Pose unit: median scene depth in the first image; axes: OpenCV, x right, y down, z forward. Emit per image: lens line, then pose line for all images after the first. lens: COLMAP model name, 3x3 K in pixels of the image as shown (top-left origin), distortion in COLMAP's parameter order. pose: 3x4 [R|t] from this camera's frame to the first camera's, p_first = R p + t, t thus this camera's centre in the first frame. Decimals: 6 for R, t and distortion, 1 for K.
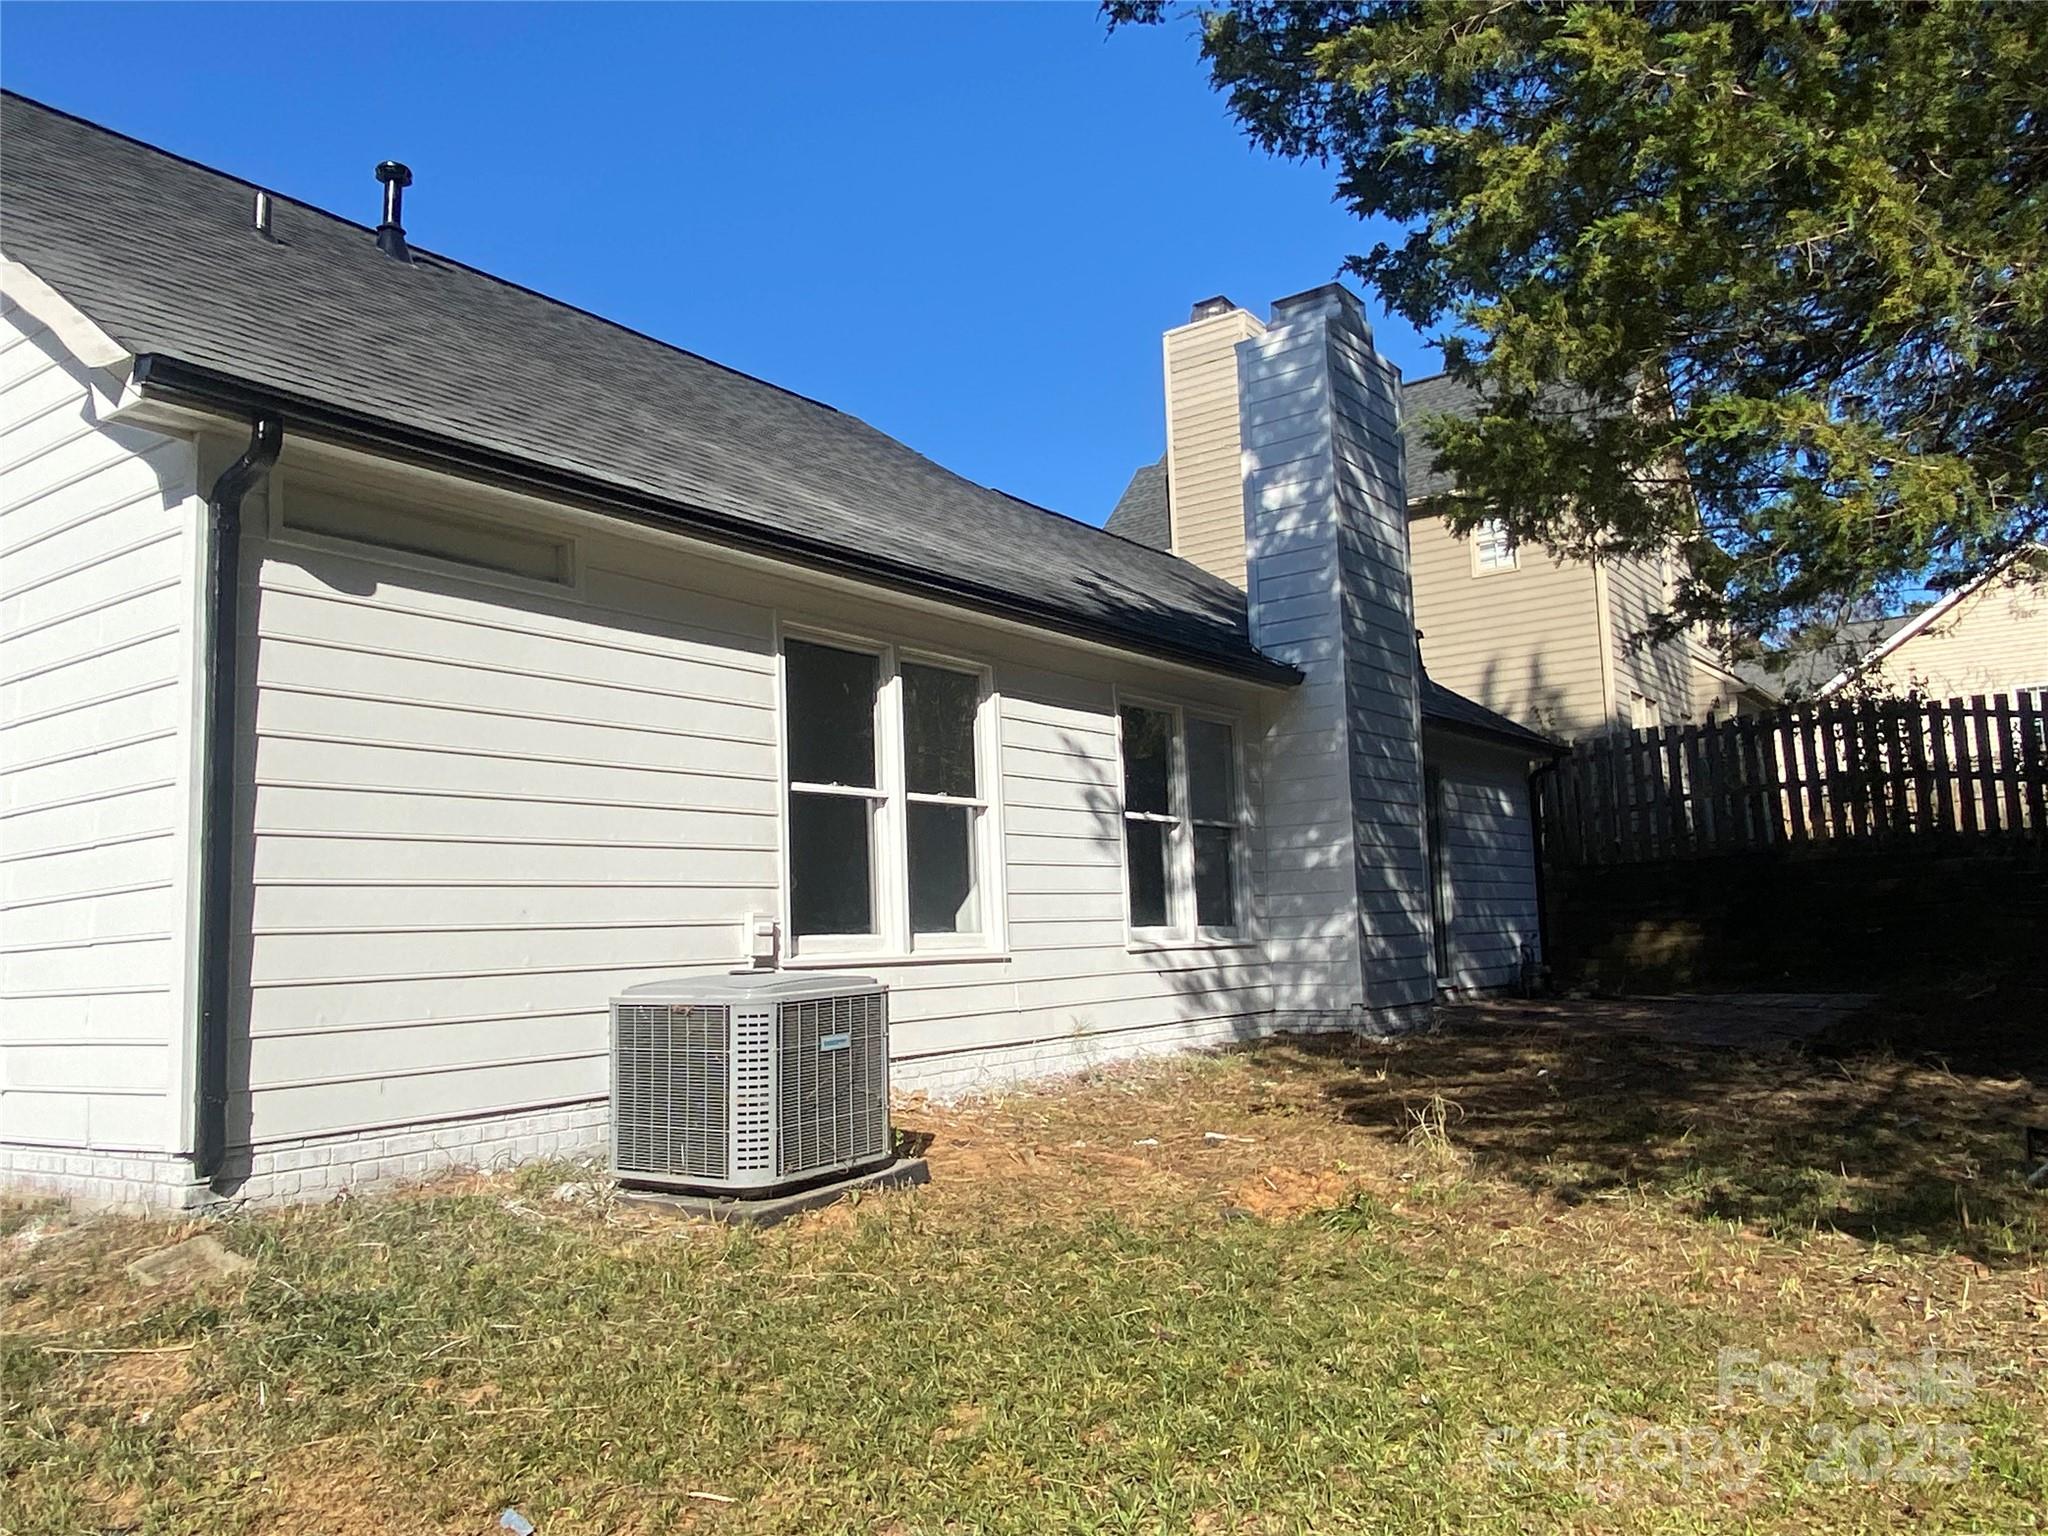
lens RADIAL K [[1516.5, 0, 1024.0], [0, 1516.5, 768.0], [0, 0, 1]] dist [0.046033, -0.002203]
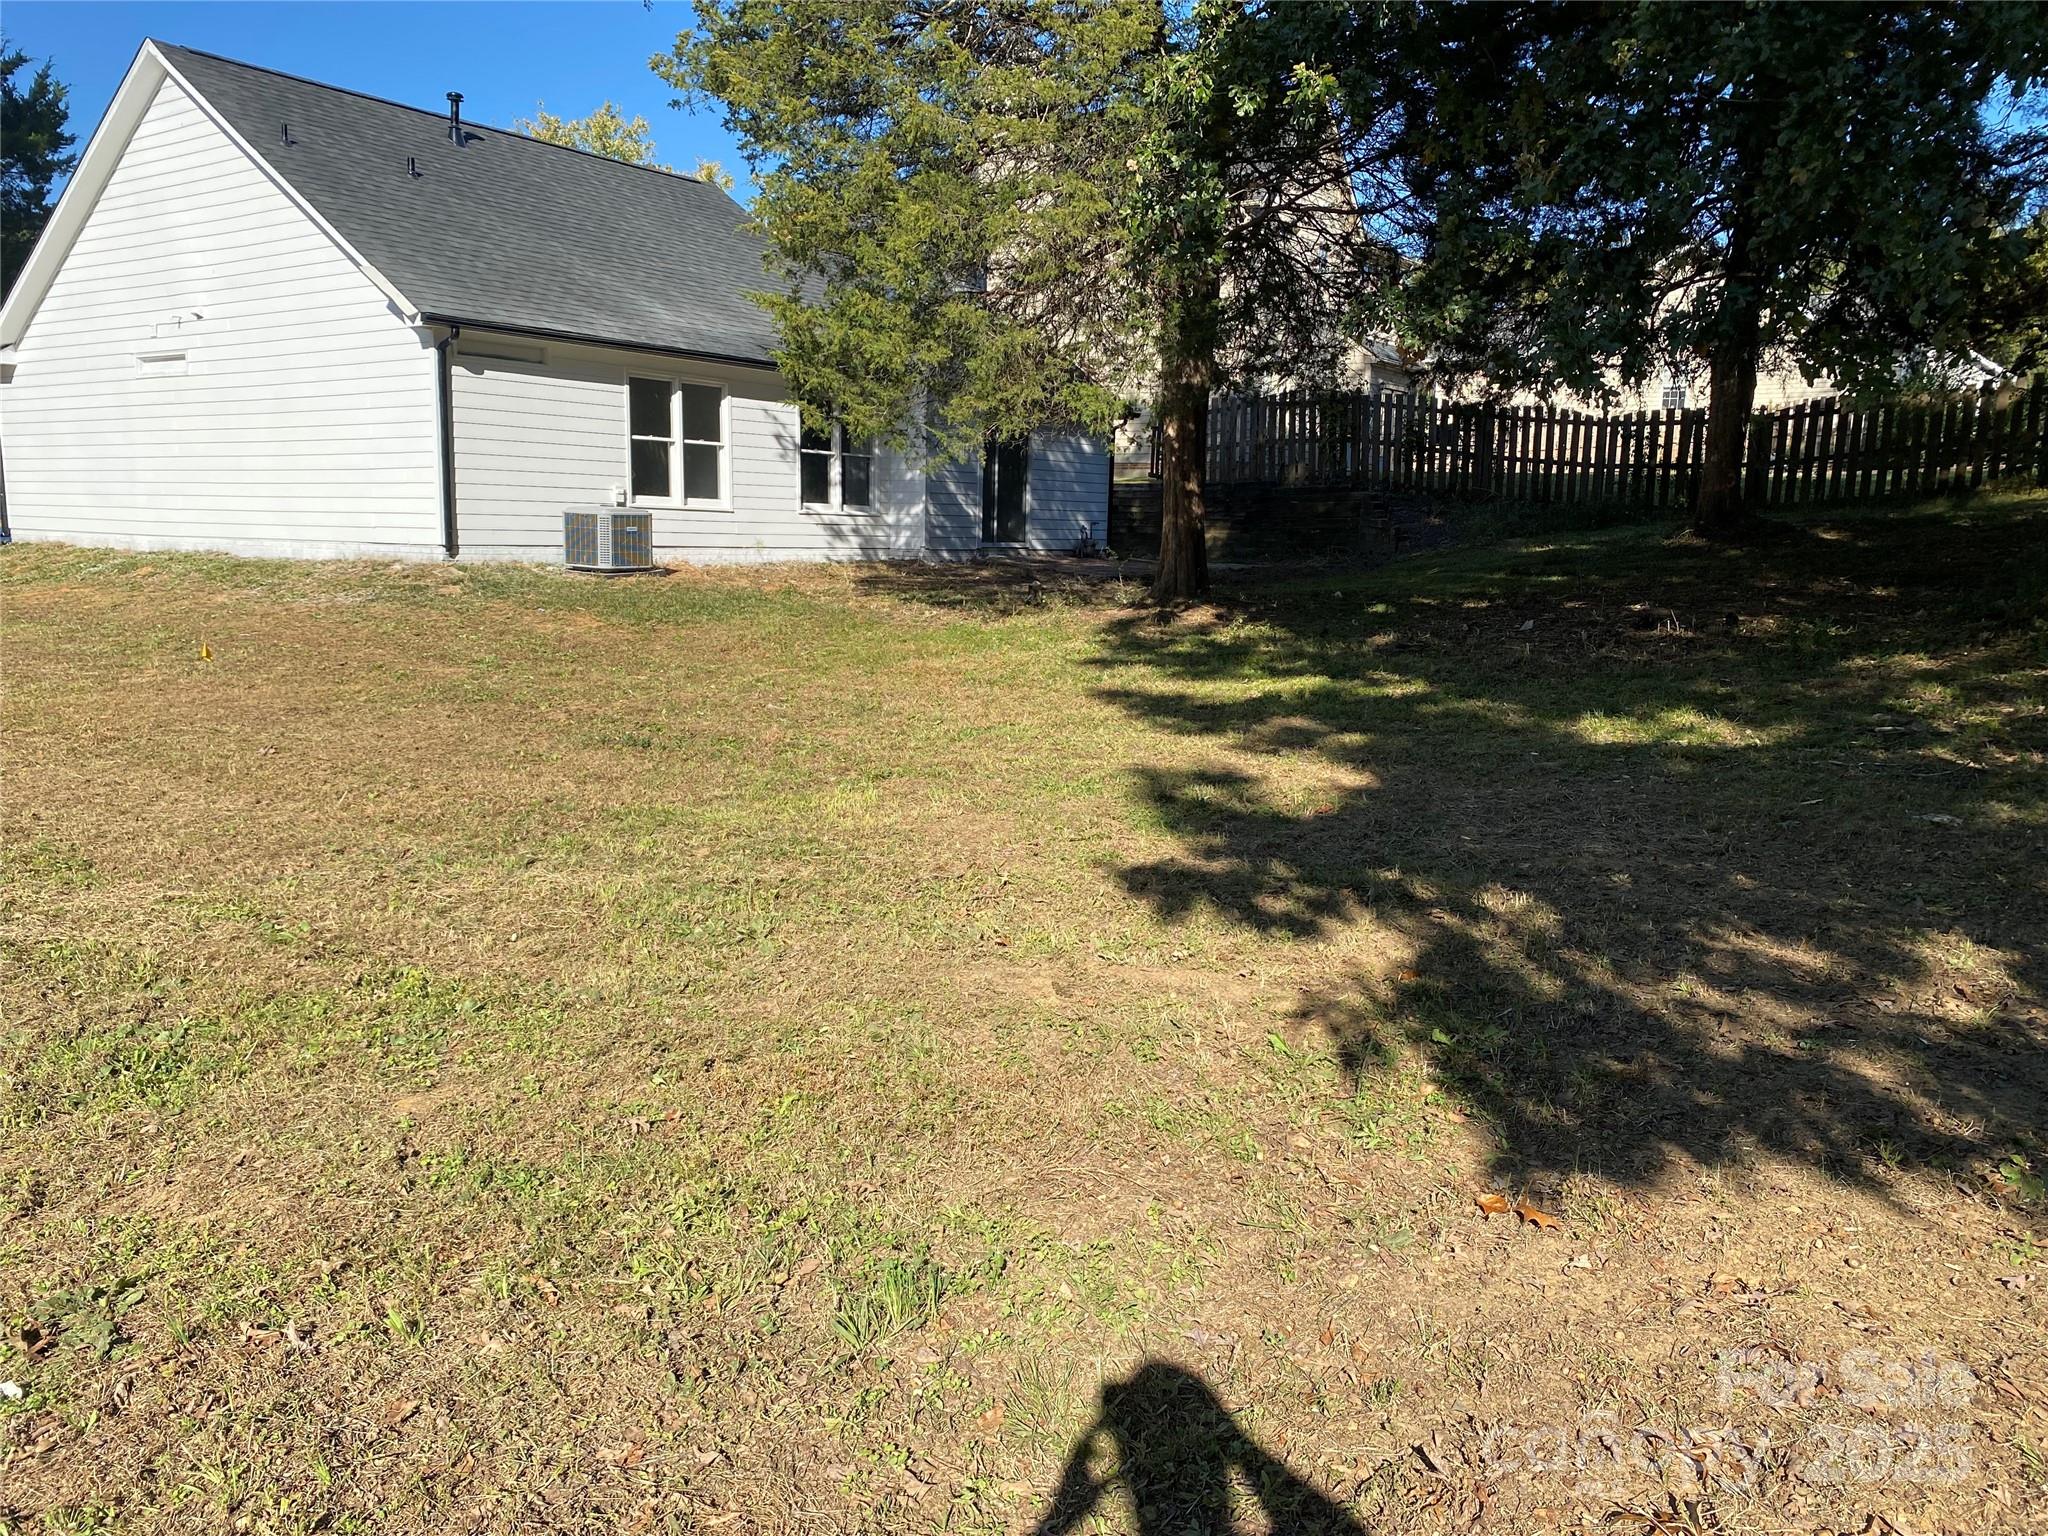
lens RADIAL K [[1542.1, 0, 1027.8], [0, 1542.1, 823.3], [0, 0, 1]] dist [0.001306, -0.000656]
pose [[0.997778, 0.064526, 0.016593, 0.495319], [-0.066525, 0.951211, 0.301283, -0.189394], [0.003657, -0.301718, 0.953390, -1.631206]]
